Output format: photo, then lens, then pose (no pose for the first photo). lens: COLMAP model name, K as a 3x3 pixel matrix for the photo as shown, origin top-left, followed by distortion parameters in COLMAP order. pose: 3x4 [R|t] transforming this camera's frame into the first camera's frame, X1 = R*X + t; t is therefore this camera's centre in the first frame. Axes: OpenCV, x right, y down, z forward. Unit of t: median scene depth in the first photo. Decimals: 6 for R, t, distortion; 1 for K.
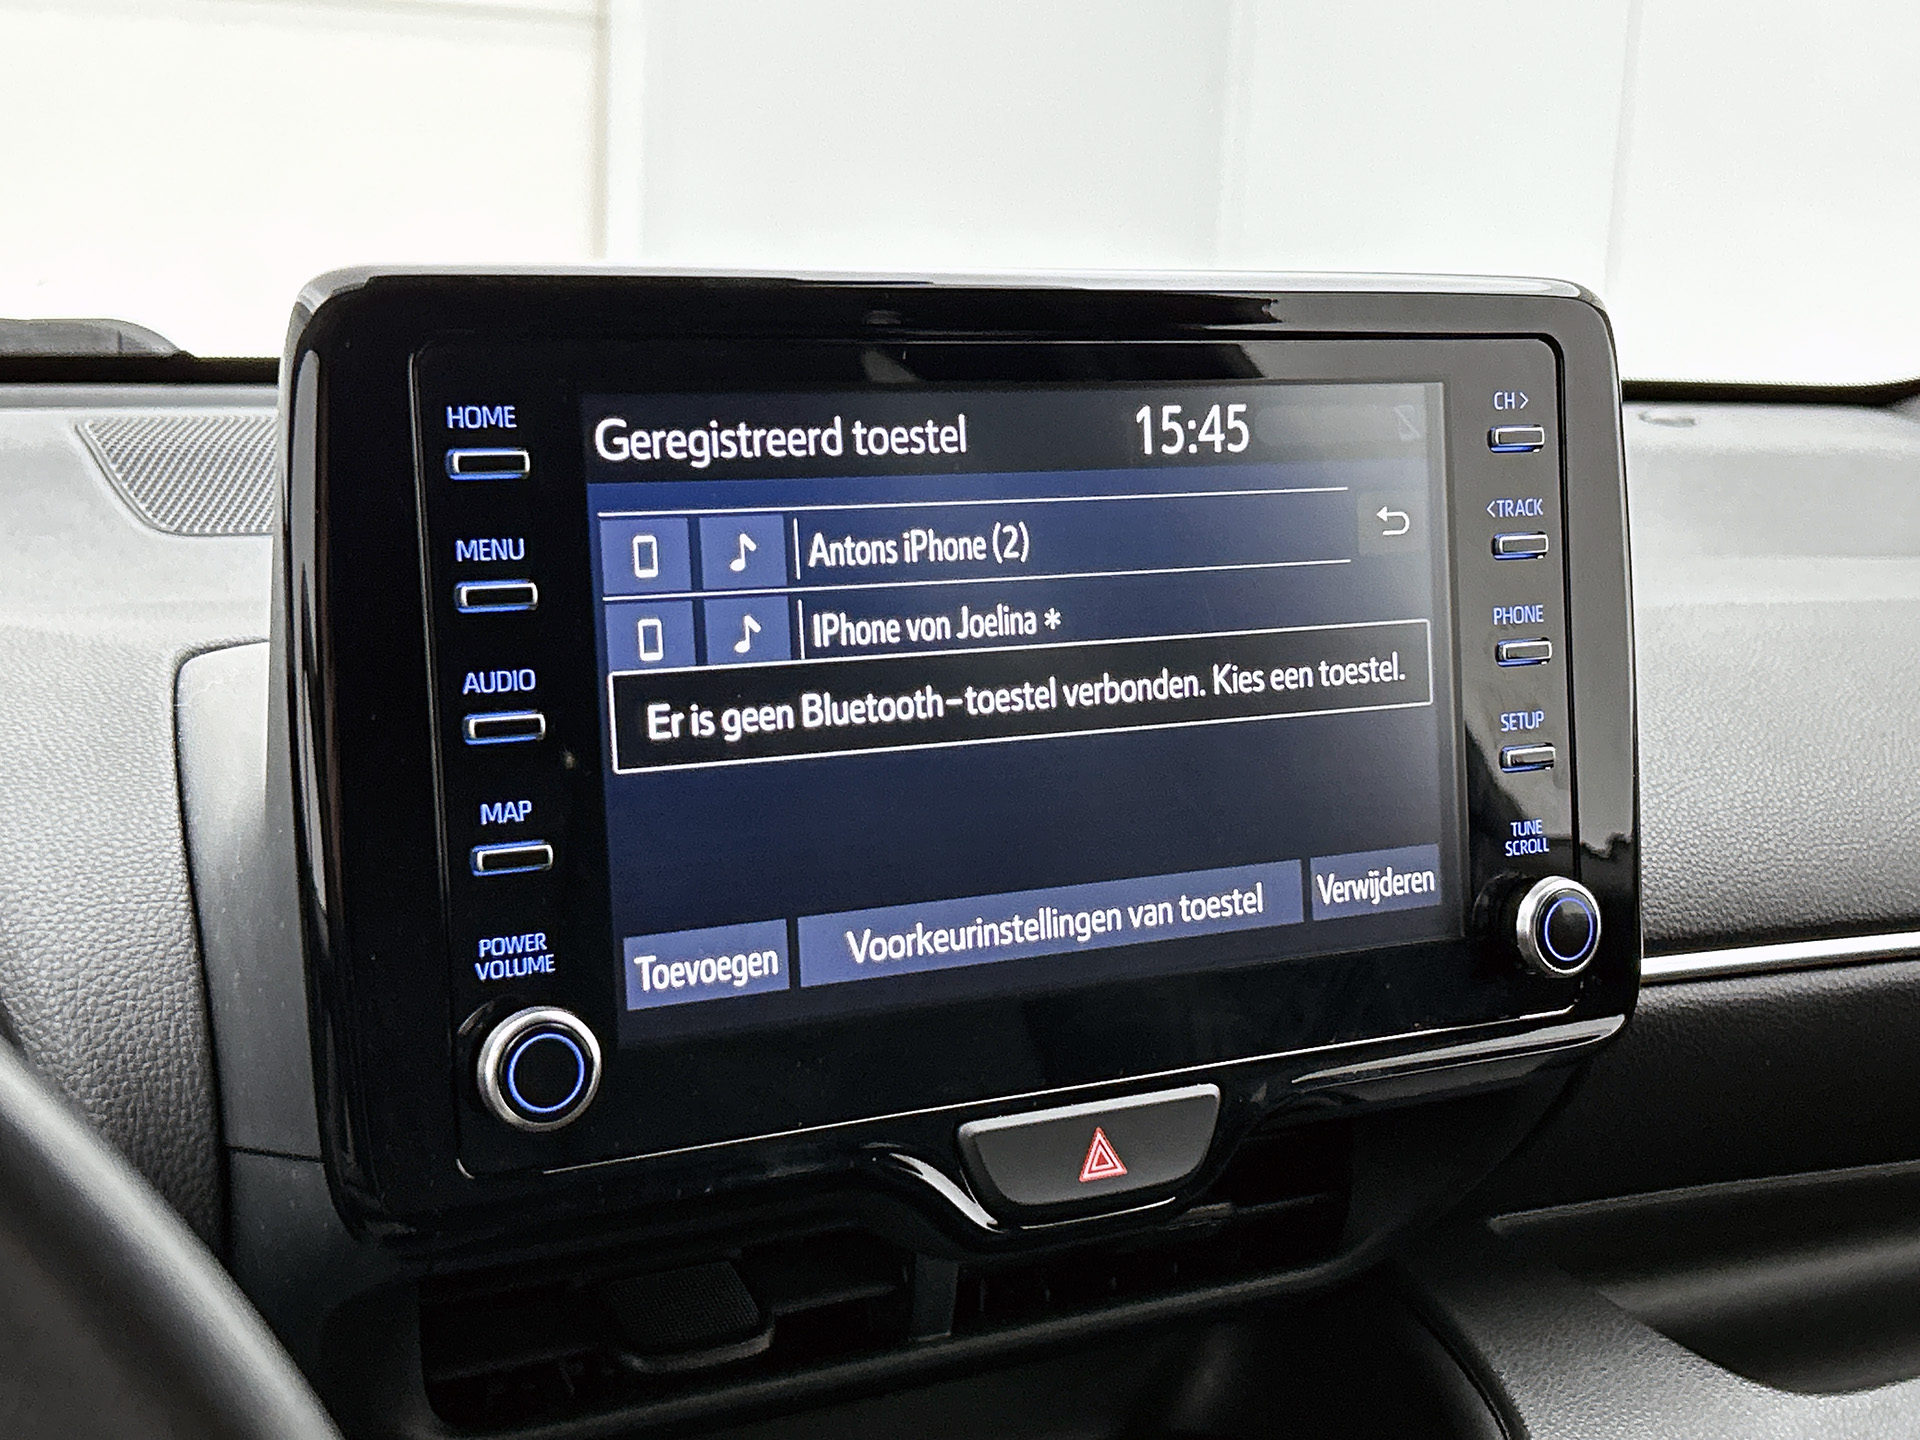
lens RADIAL K [[2834.5, 0, 959.2], [0, 2834.5, 723.3], [0, 0, 1]] dist [-0.001956, 0.000000]
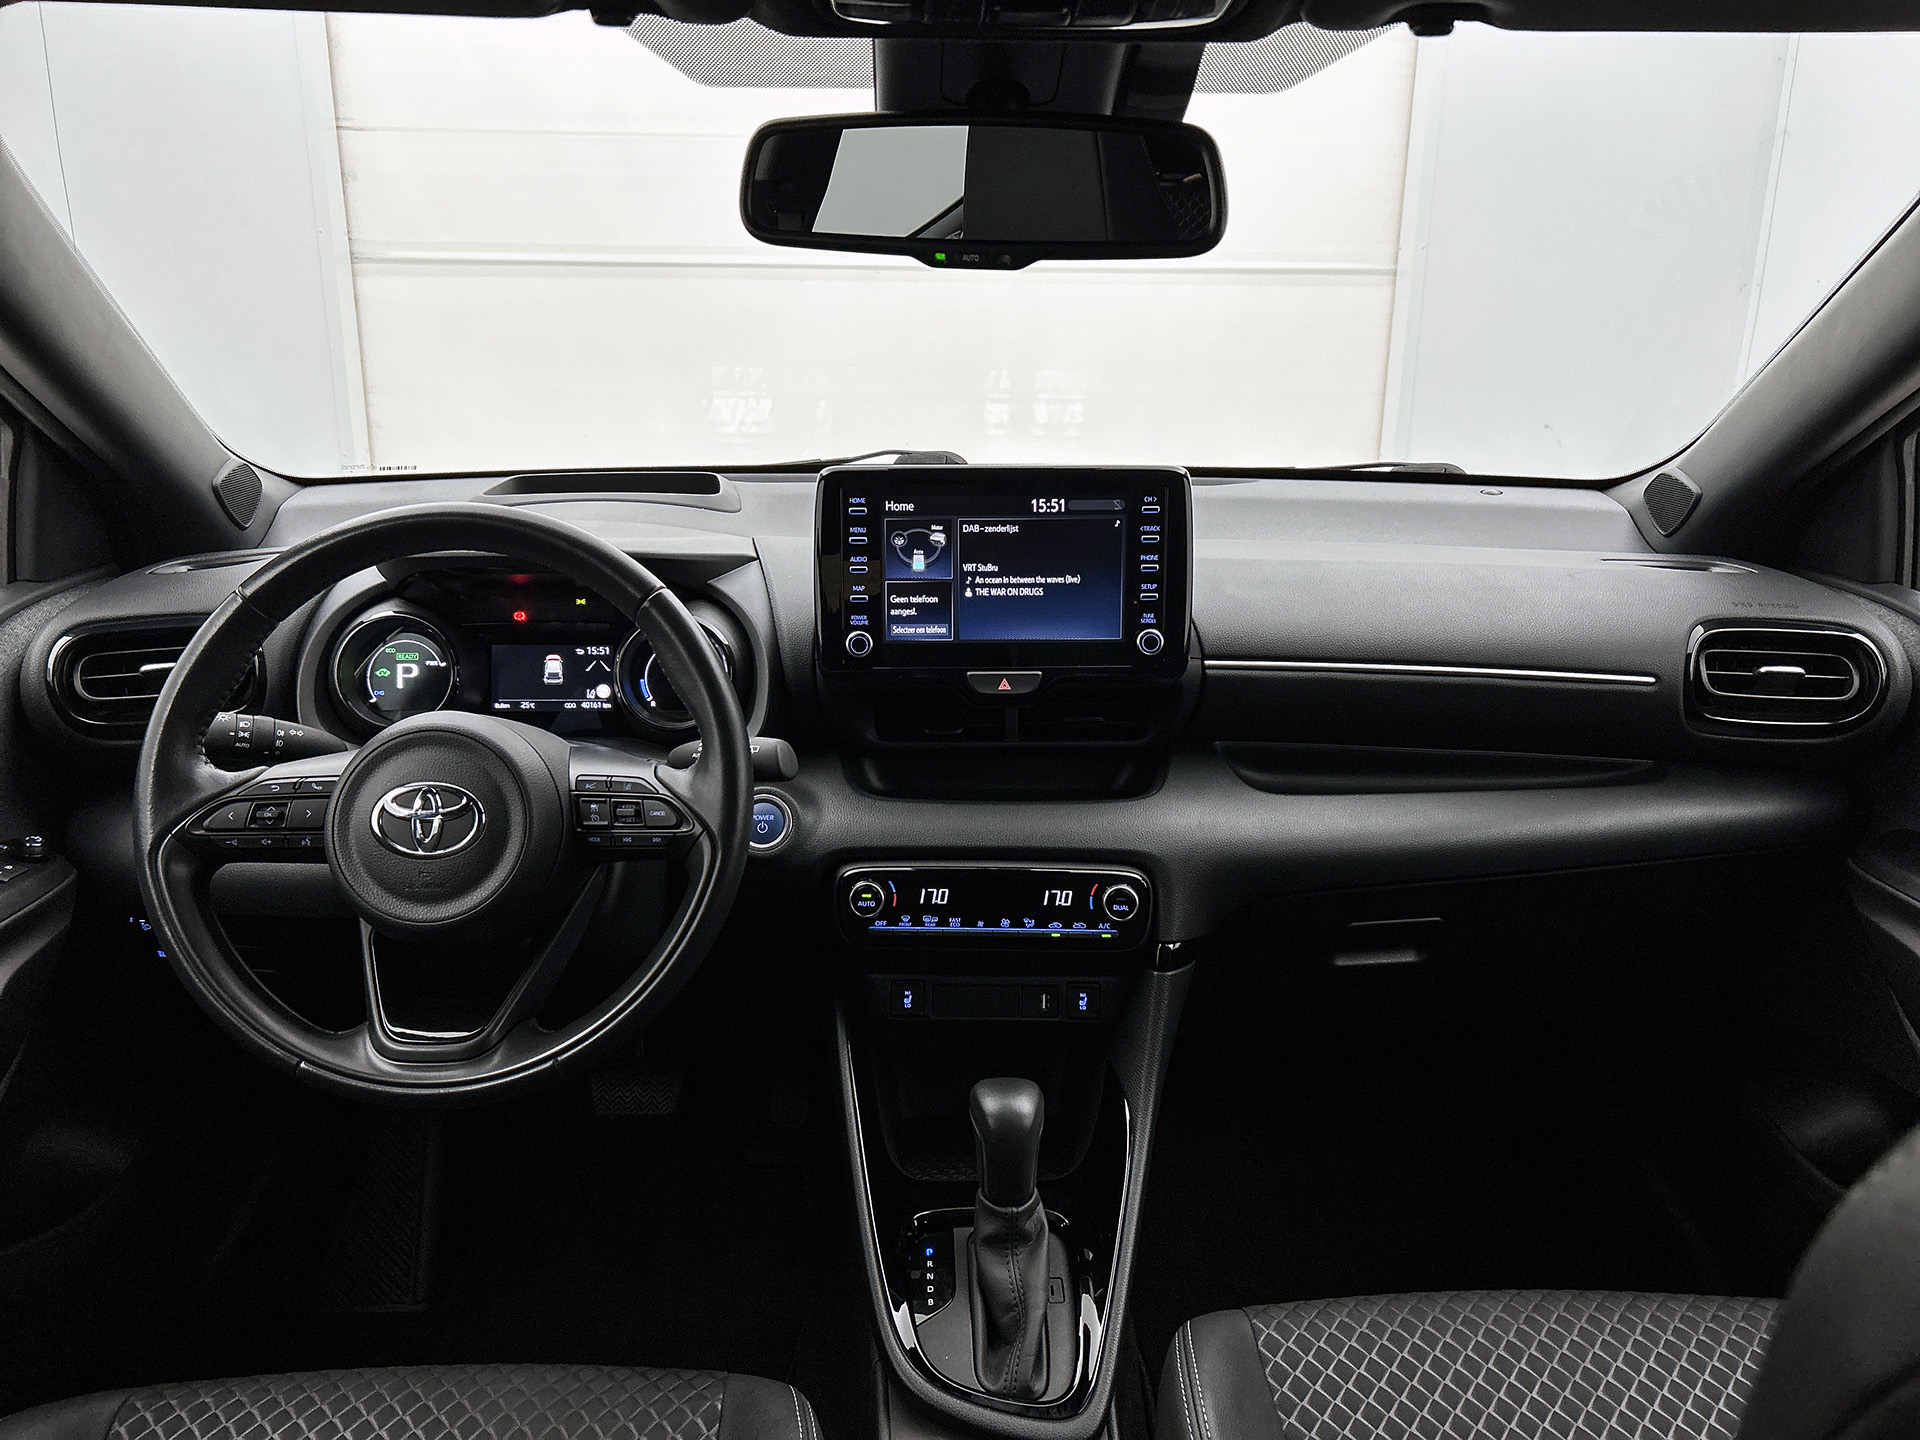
lens RADIAL K [[1441.7, 0, 954.5], [0, 1441.7, 705.4], [0, 0, 1]] dist [0.016921, -0.009238]
pose [[0.869812, 0.100546, -0.483030, 0.909695], [-0.065318, 0.993864, 0.089259, 0.001596], [0.489041, -0.046088, 0.871042, -0.775757]]
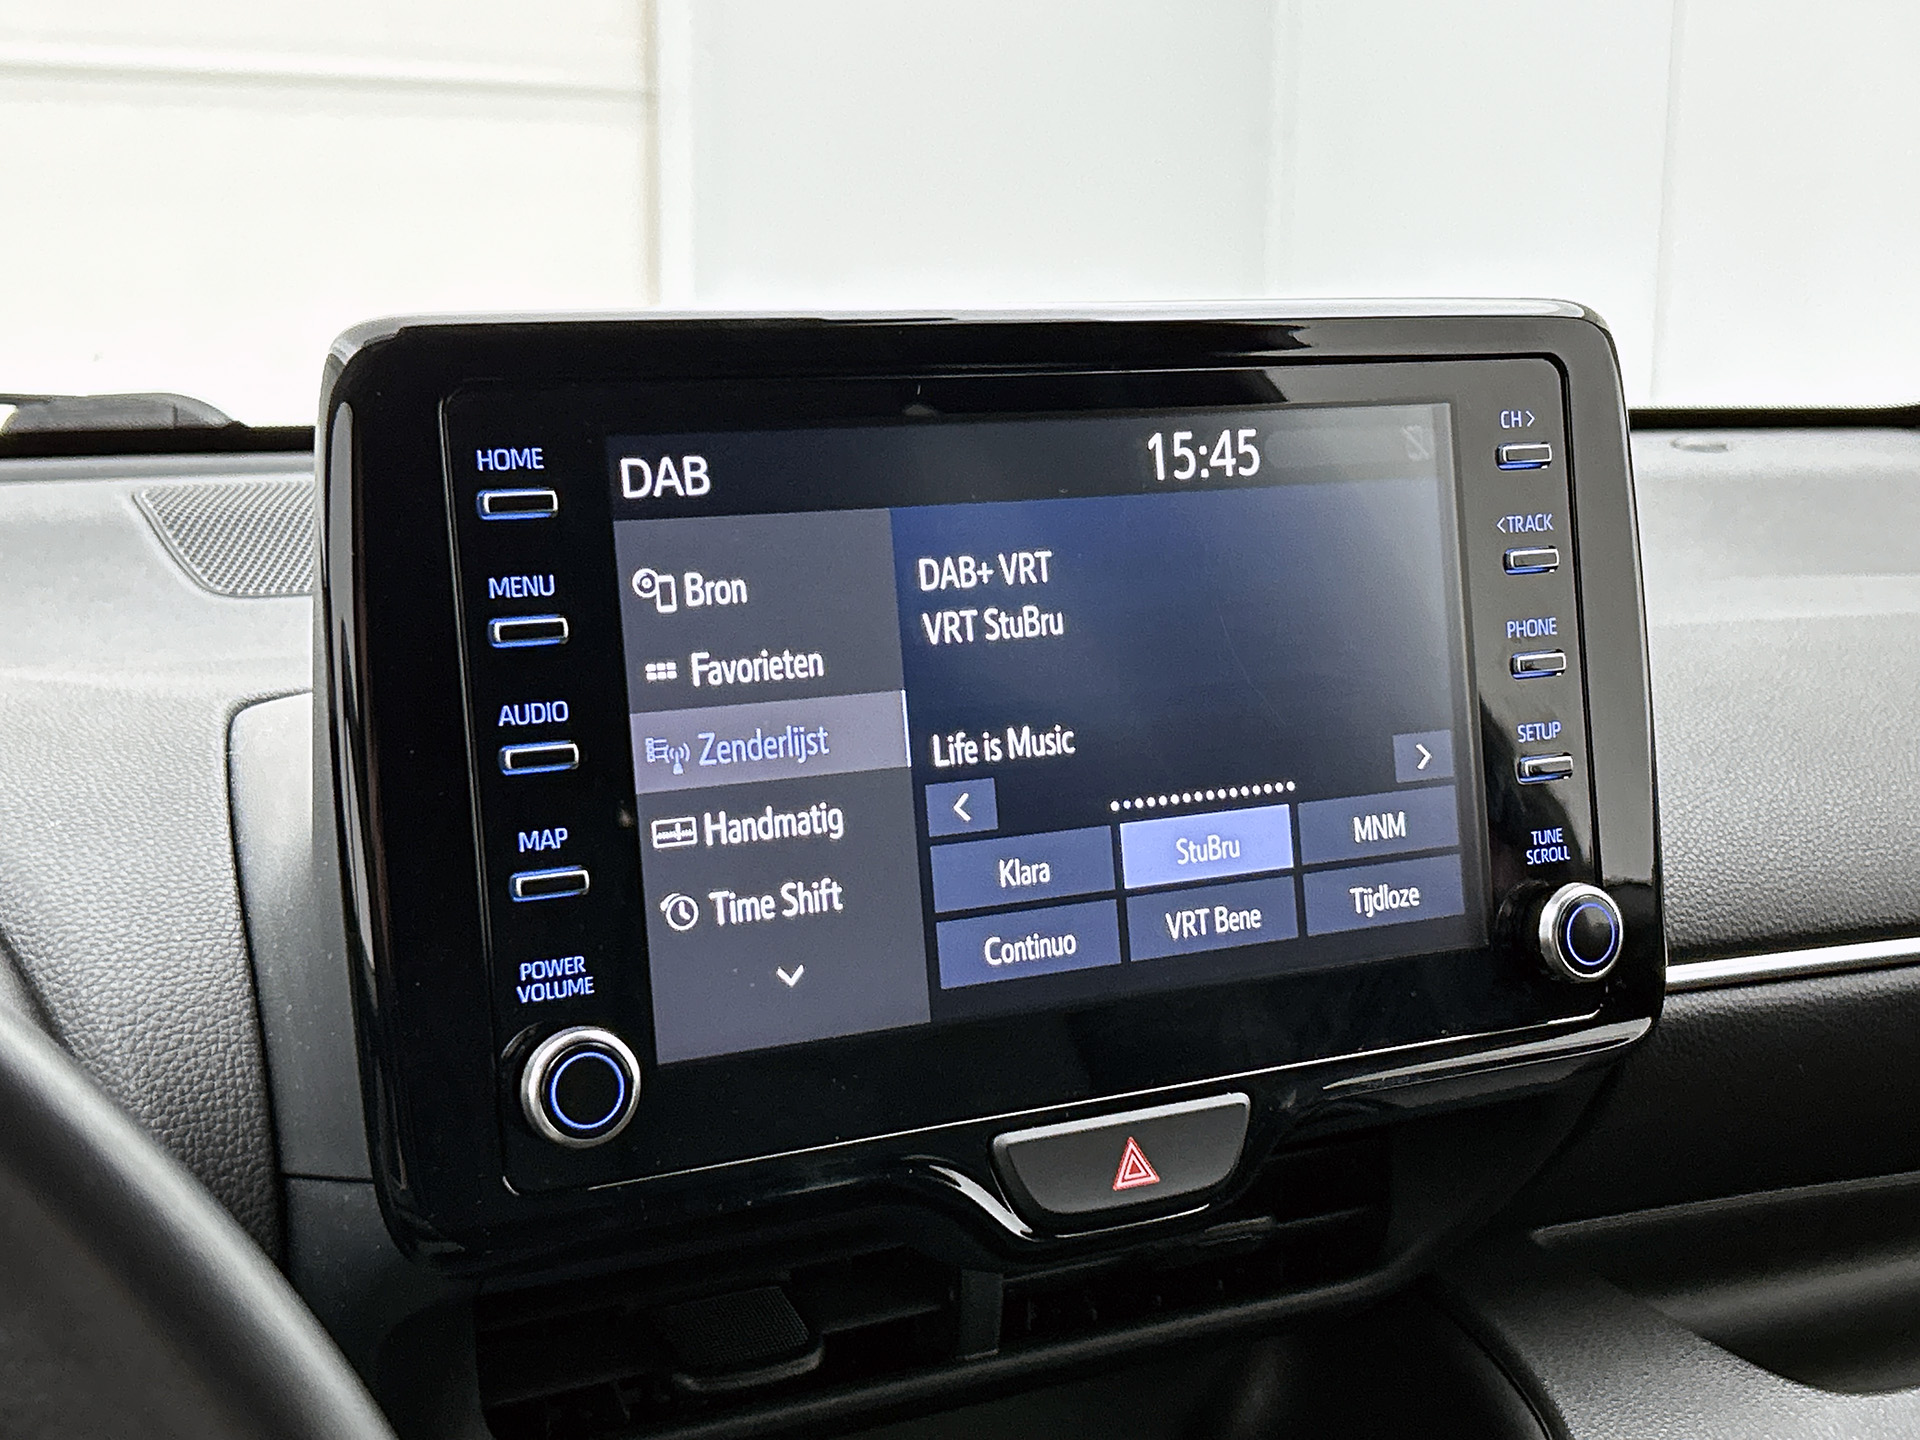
lens RADIAL K [[2834.5, 0, 960.9], [0, 2834.5, 716.9], [0, 0, 1]] dist [-0.001956, 0.000000]
pose [[0.999332, -0.028073, -0.023384, 0.014738], [0.027490, 0.999312, -0.024894, 0.013586], [0.024067, 0.024234, 0.999417, -0.025196]]
